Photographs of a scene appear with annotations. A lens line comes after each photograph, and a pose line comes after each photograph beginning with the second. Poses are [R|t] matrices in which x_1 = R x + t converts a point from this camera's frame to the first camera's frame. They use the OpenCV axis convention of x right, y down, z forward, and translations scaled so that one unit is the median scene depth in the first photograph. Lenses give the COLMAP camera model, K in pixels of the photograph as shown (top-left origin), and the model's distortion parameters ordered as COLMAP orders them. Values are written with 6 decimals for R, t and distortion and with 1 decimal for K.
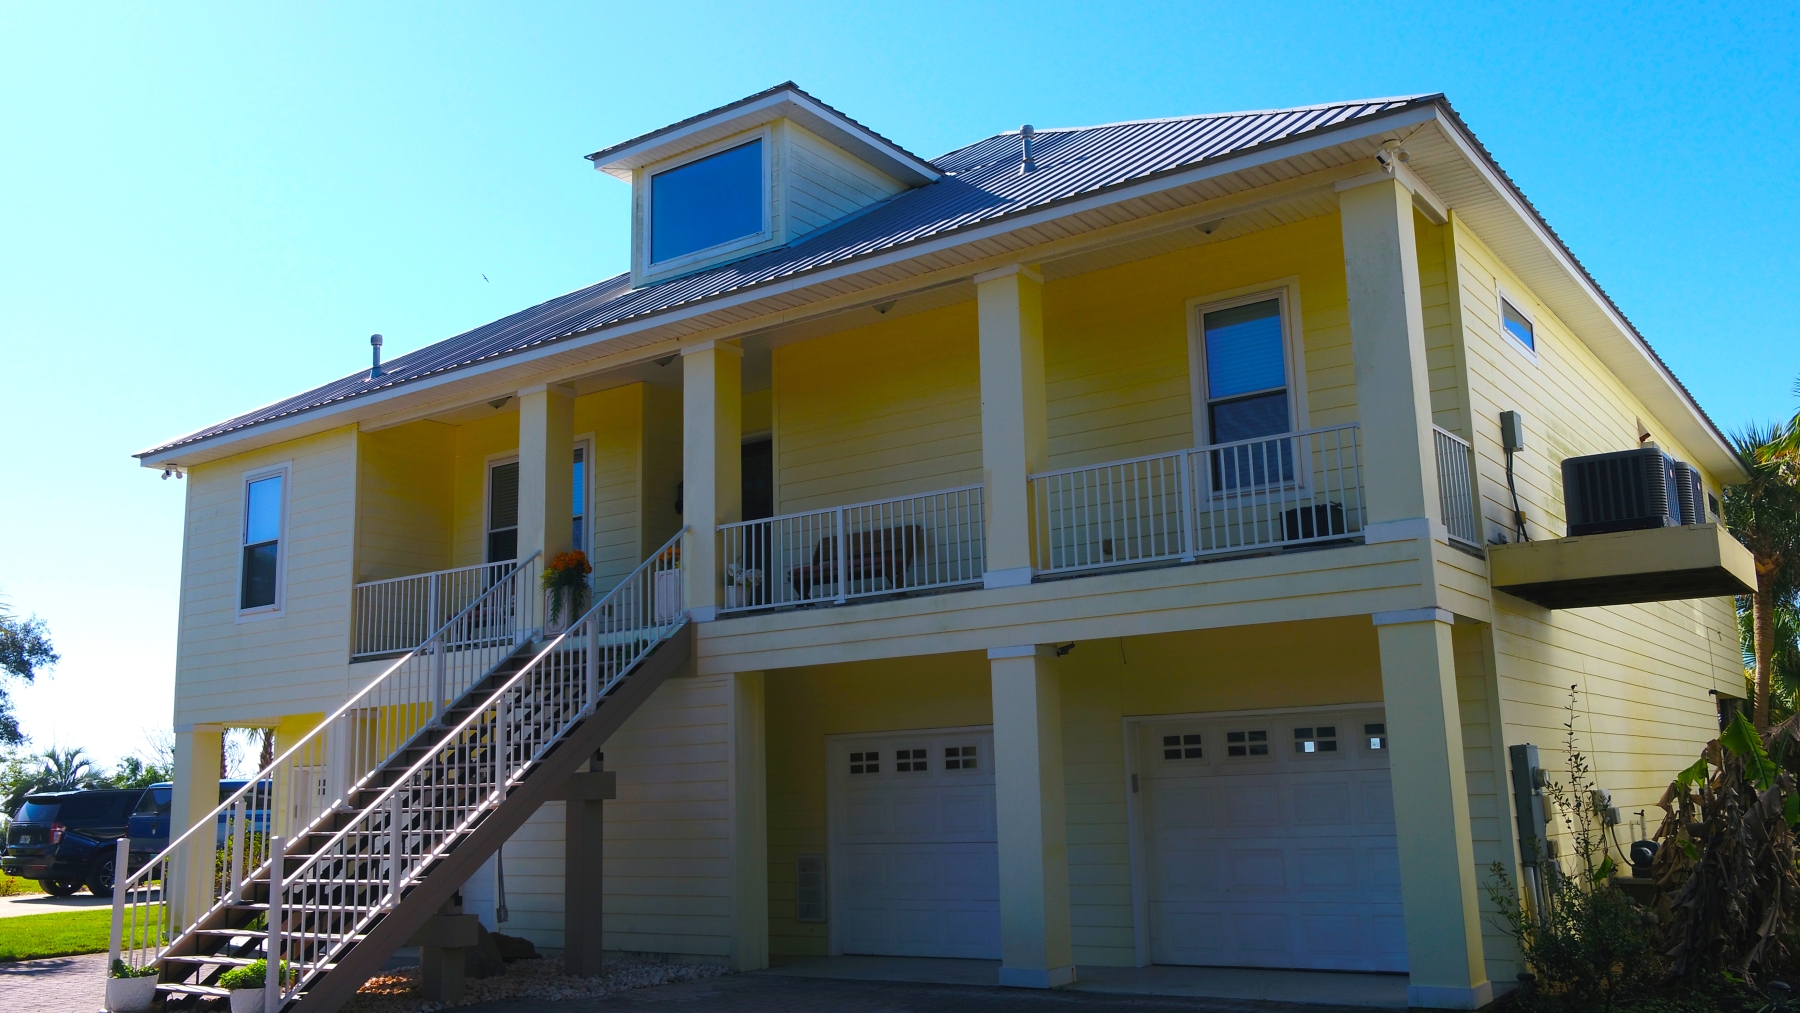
lens RADIAL K [[1536.4, 0, 900.0], [0, 1536.4, 506.5], [0, 0, 1]] dist [-0.003709, 0.009819]
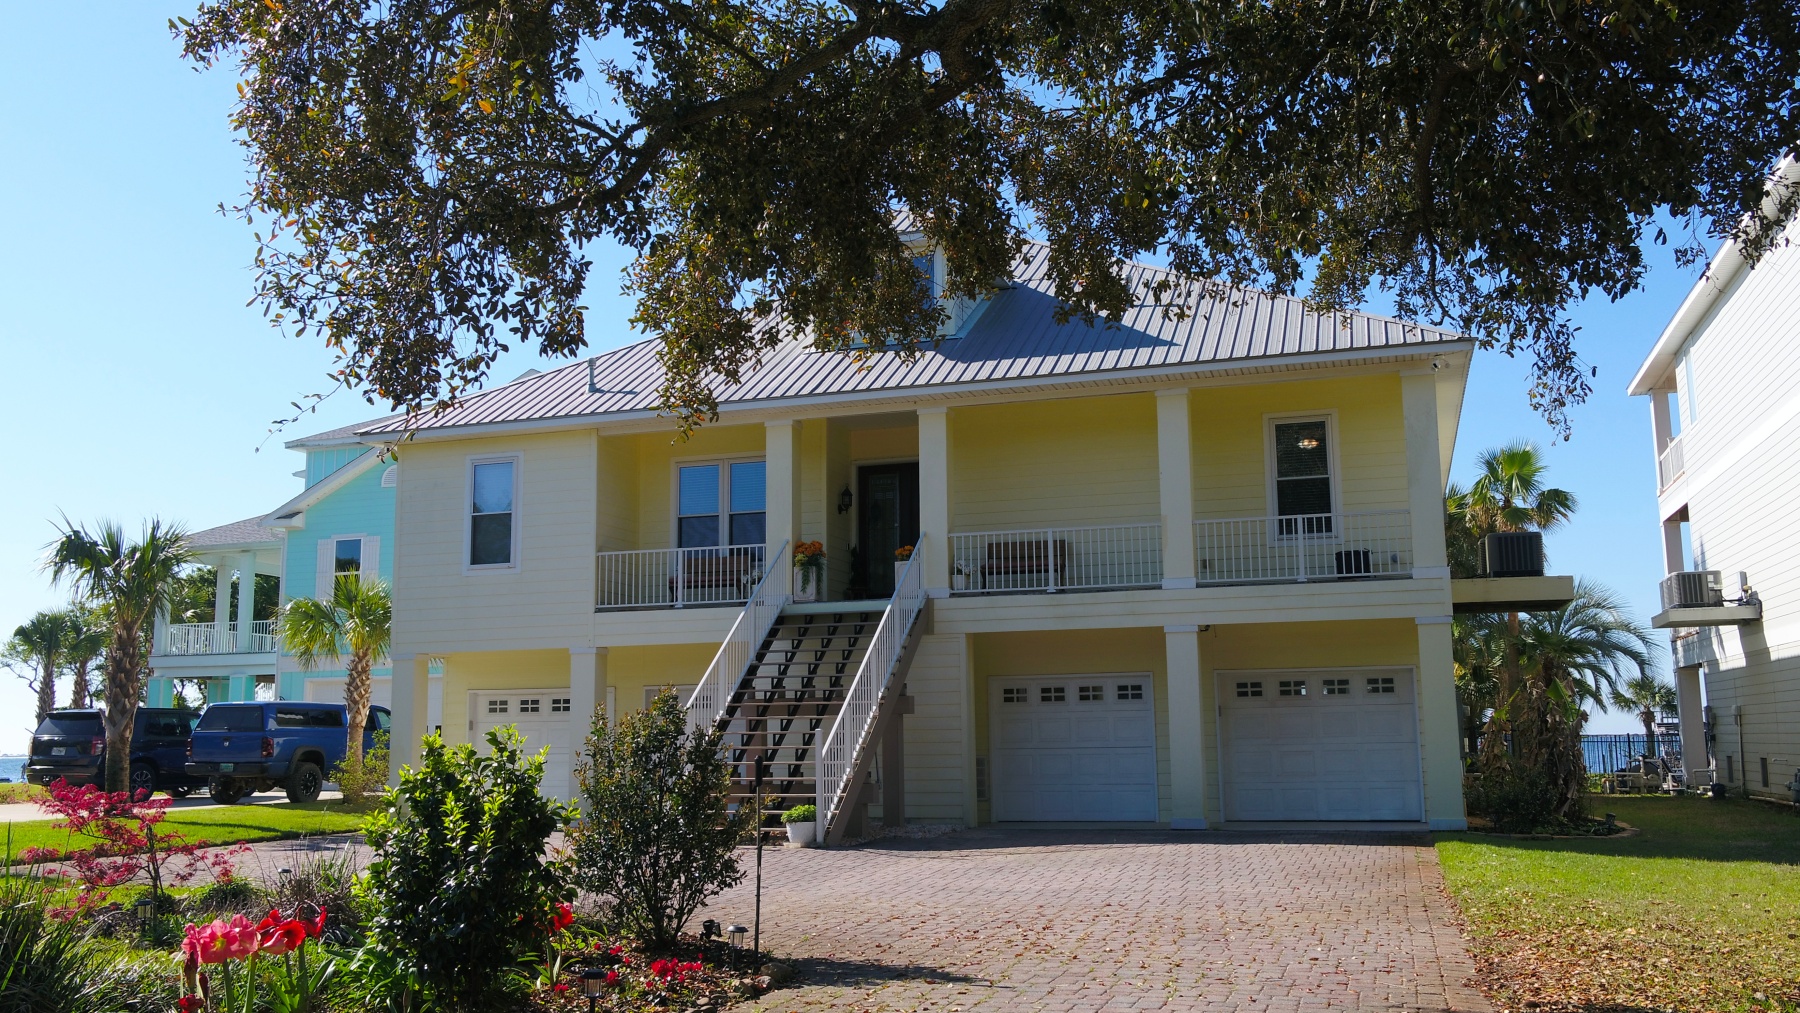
lens RADIAL K [[1536.4, 0, 900.0], [0, 1536.4, 506.5], [0, 0, 1]] dist [-0.003709, 0.009819]
pose [[0.953121, 0.062115, 0.296146, -0.656019], [-0.070561, 0.997347, 0.017907, -0.040402], [-0.294248, -0.037964, 0.954975, -0.439470]]
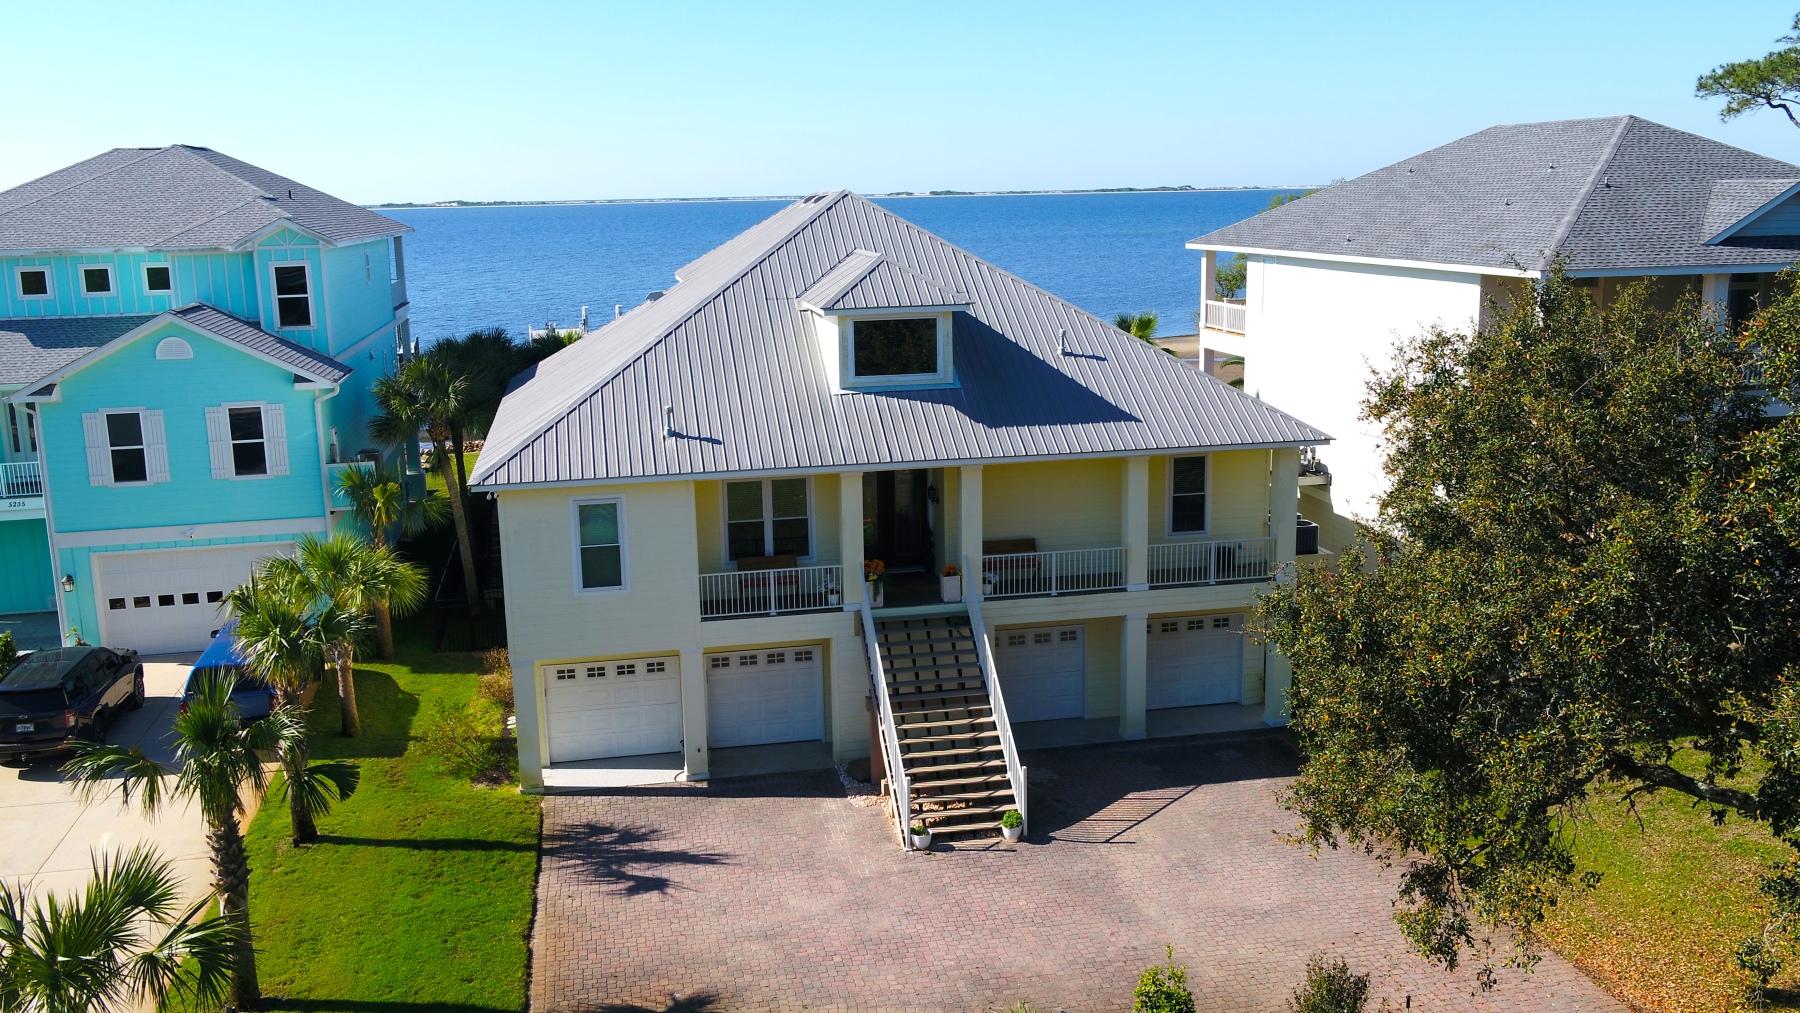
lens RADIAL K [[1536.4, 0, 900.0], [0, 1536.4, 506.5], [0, 0, 1]] dist [-0.003709, 0.009819]
pose [[0.688189, -0.131519, 0.713512, -1.800281], [-0.136168, 0.942545, 0.305070, -0.722139], [-0.712639, -0.307103, 0.630740, -0.222419]]
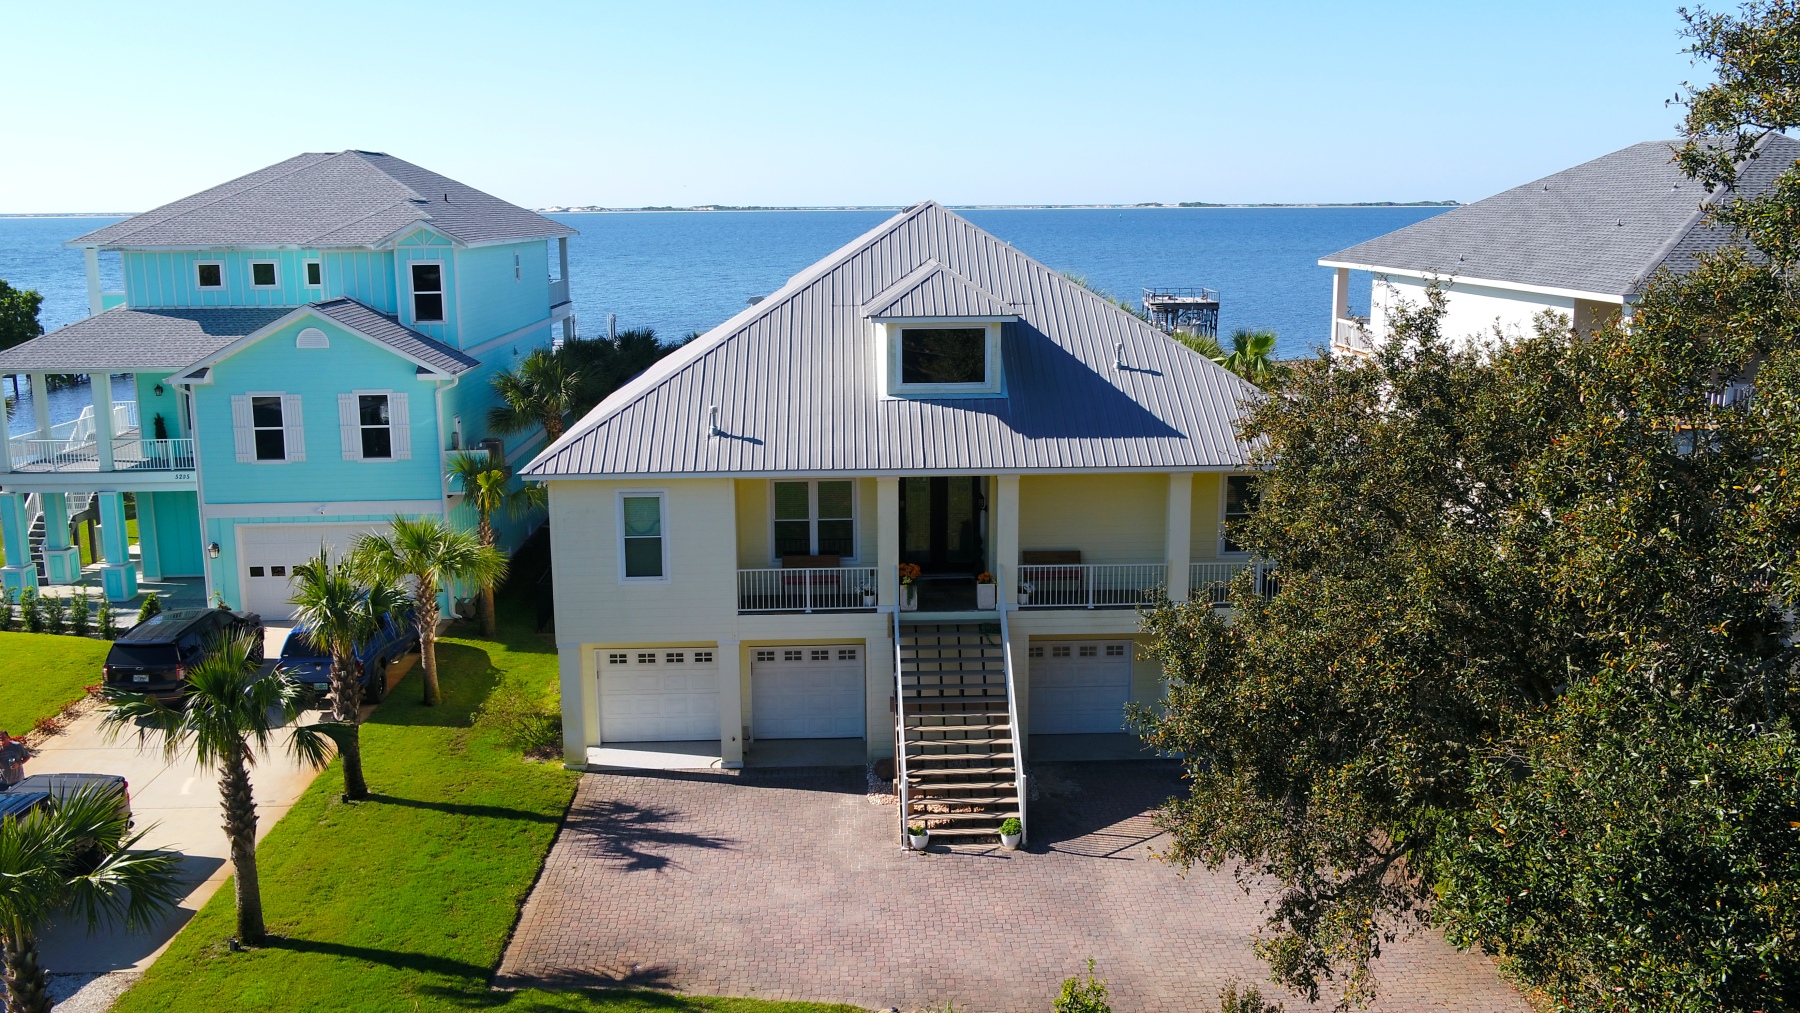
lens RADIAL K [[1536.4, 0, 900.0], [0, 1536.4, 506.5], [0, 0, 1]] dist [-0.003709, 0.009819]
pose [[0.792385, -0.094922, 0.602591, -1.617516], [-0.130733, 0.938445, 0.319735, -0.766944], [-0.595848, -0.332132, 0.731200, -0.434840]]
